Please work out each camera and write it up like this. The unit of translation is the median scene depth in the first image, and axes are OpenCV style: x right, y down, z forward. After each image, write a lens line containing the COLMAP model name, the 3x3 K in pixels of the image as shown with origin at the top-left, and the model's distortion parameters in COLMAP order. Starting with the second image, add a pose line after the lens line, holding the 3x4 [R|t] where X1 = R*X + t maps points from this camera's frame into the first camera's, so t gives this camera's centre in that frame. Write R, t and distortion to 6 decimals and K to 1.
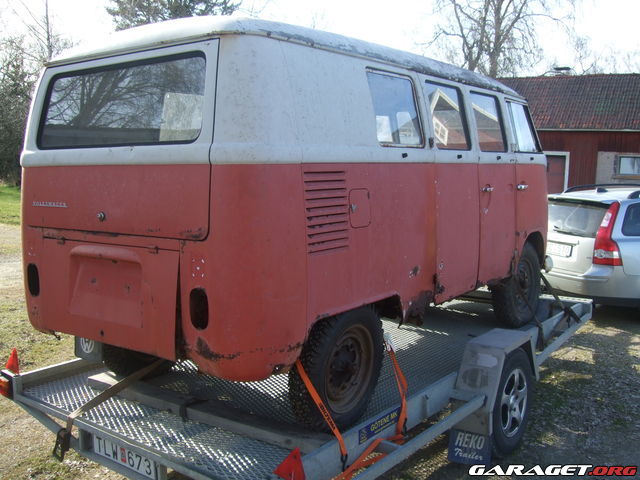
lens RADIAL K [[701.0, 0, 320.0], [0, 701.0, 240.0], [0, 0, 1]] dist [-0.127257, 0.217749]
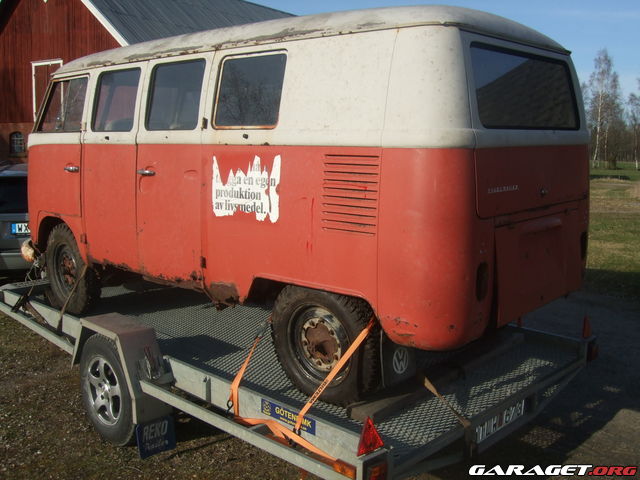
lens RADIAL K [[701.0, 0, 320.0], [0, 701.0, 240.0], [0, 0, 1]] dist [-0.127257, 0.217749]
pose [[-0.189198, 0.125775, -0.973851, 1.007317], [-0.120841, 0.981242, 0.150206, -0.127925], [0.974475, 0.146100, -0.170450, 1.193464]]
